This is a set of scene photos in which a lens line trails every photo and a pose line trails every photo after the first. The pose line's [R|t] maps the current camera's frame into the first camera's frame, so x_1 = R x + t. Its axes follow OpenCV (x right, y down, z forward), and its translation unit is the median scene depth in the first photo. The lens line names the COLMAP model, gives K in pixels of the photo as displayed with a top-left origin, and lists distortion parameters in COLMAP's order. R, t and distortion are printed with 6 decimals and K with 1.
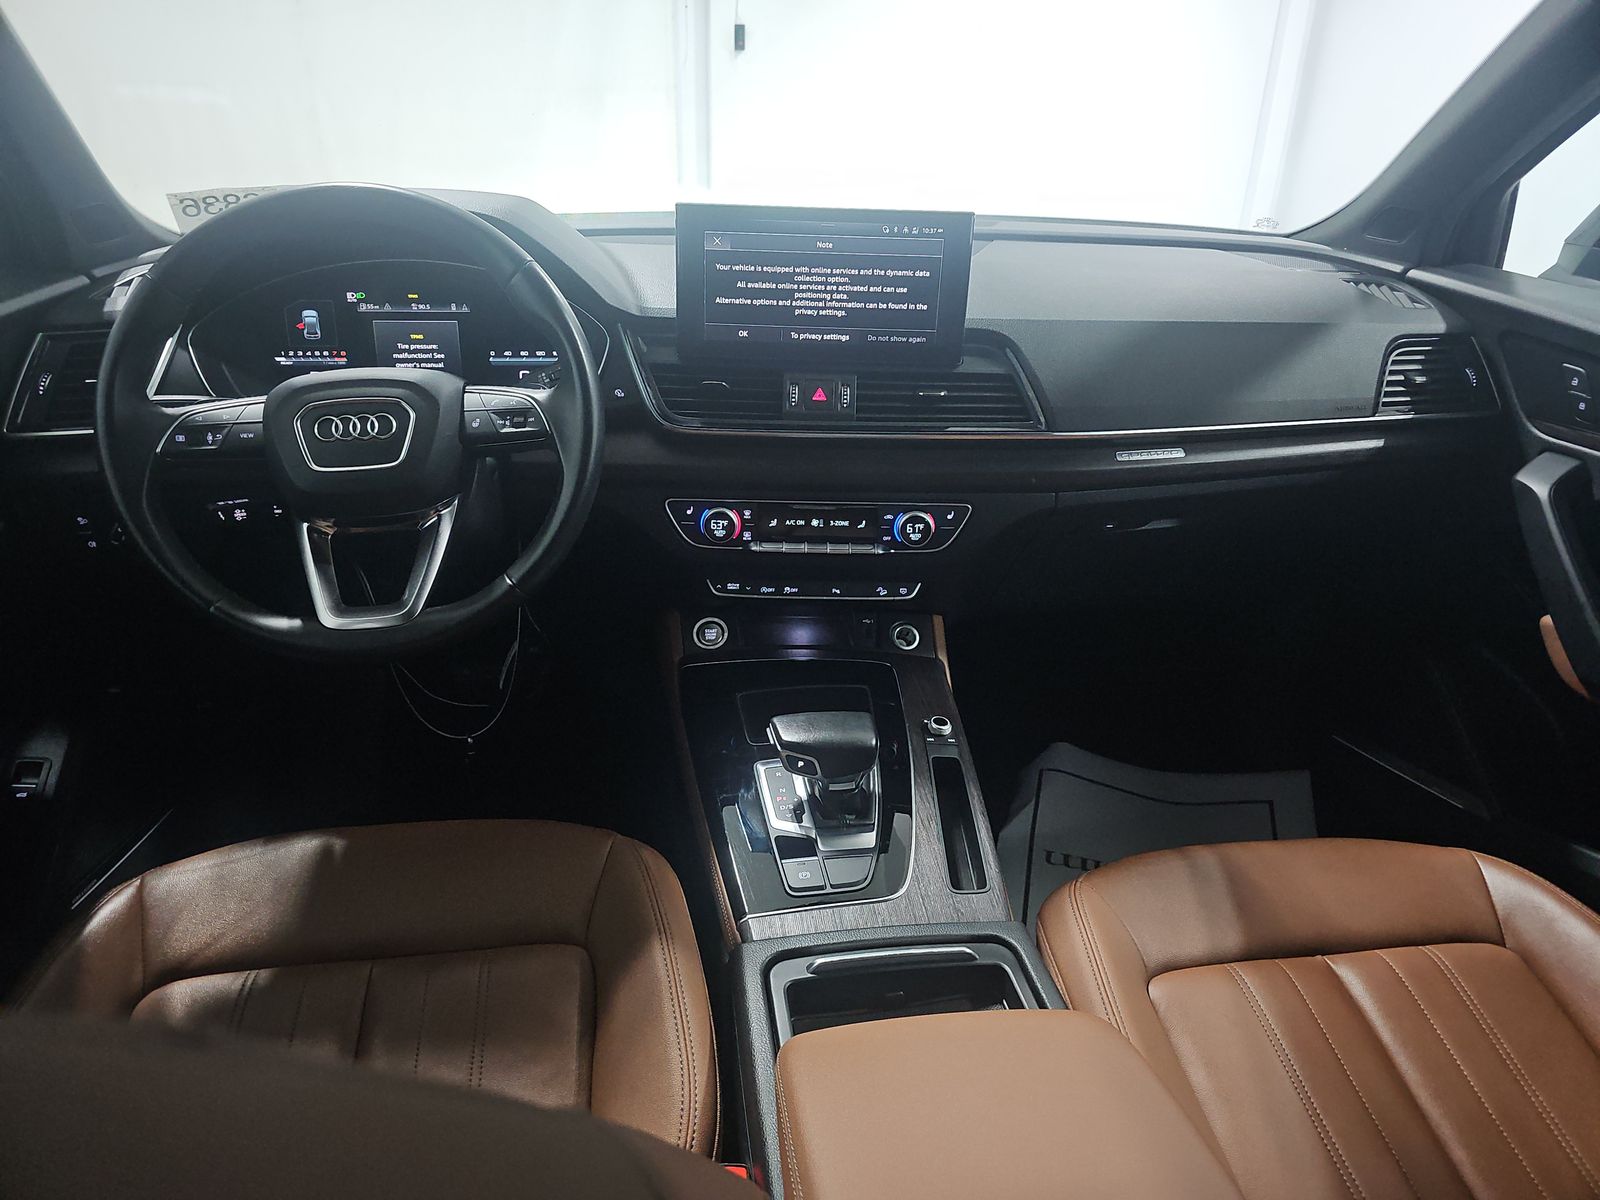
lens RADIAL K [[1077.2, 0, 803.5], [0, 1077.2, 606.3], [0, 0, 1]] dist [0.029690, -0.024184]
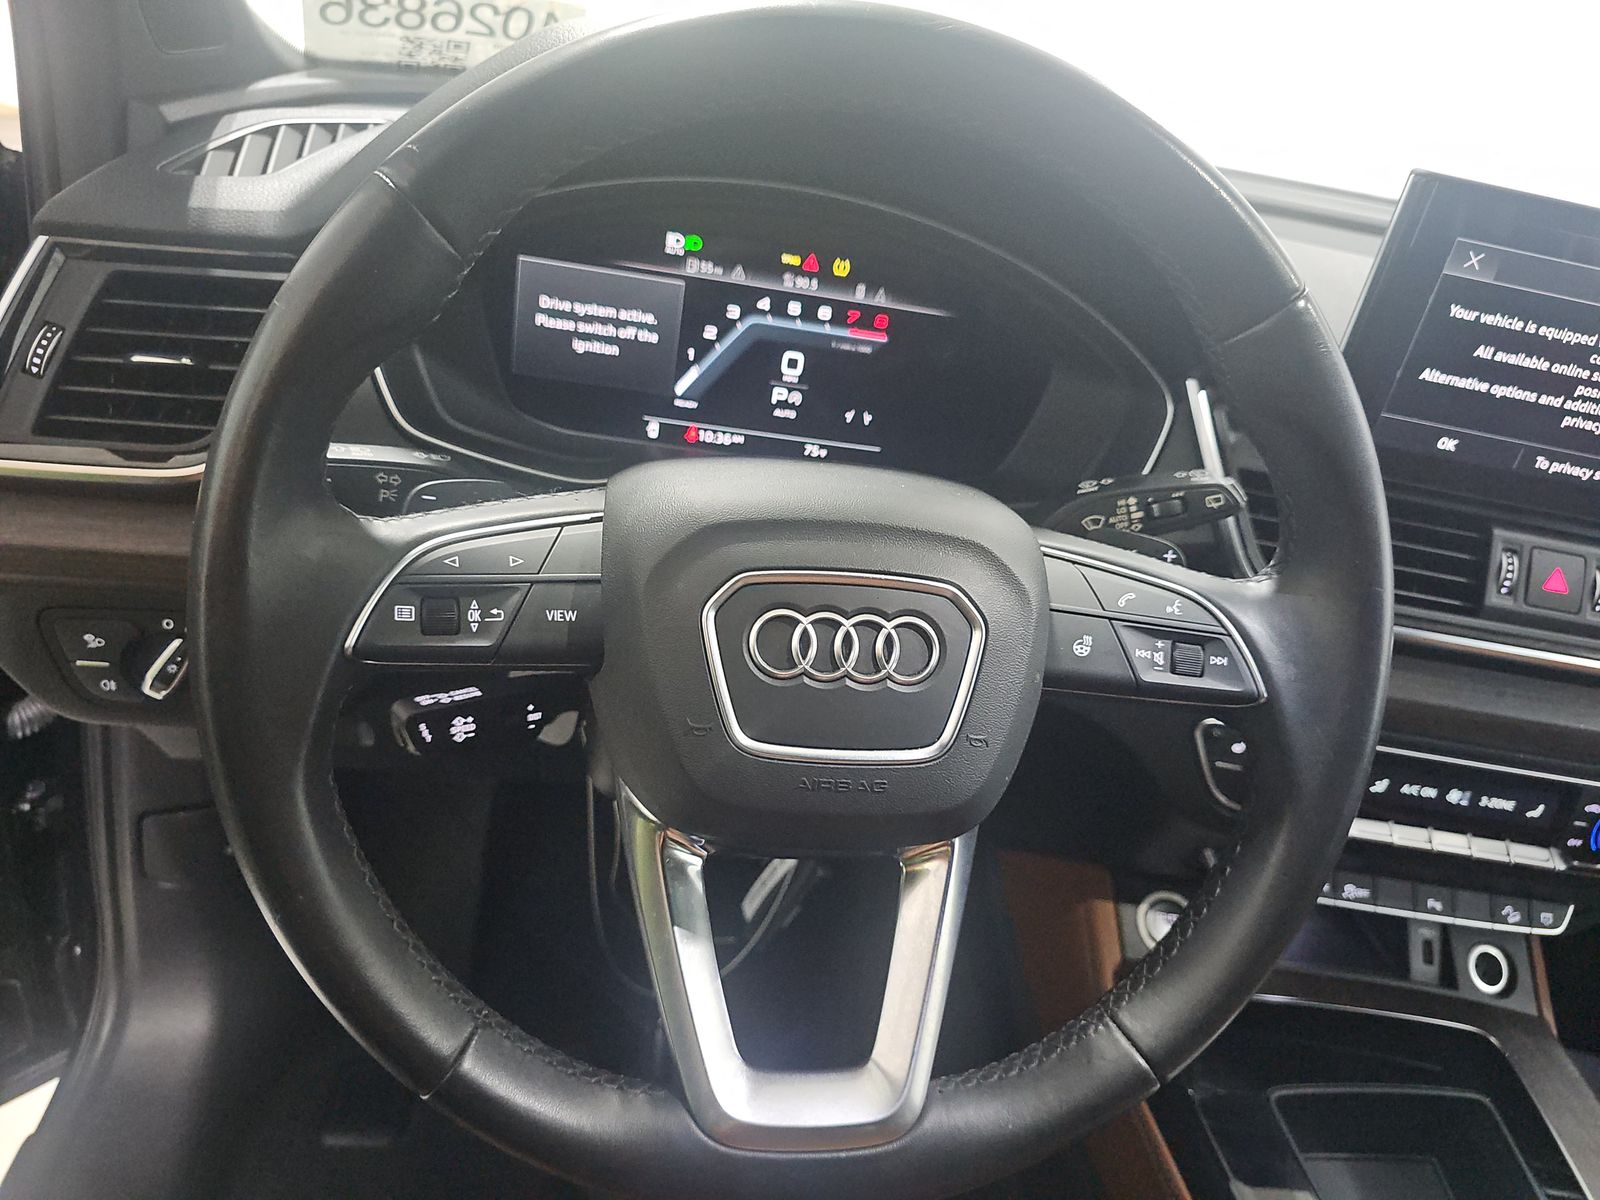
lens RADIAL K [[1077.2, 0, 794.8], [0, 1077.2, 592.3], [0, 0, 1]] dist [0.029690, -0.024184]
pose [[0.987703, 0.147014, 0.053194, -0.383228], [-0.150235, 0.986660, 0.062696, -0.173585], [-0.043268, -0.069917, 0.996614, 0.509750]]
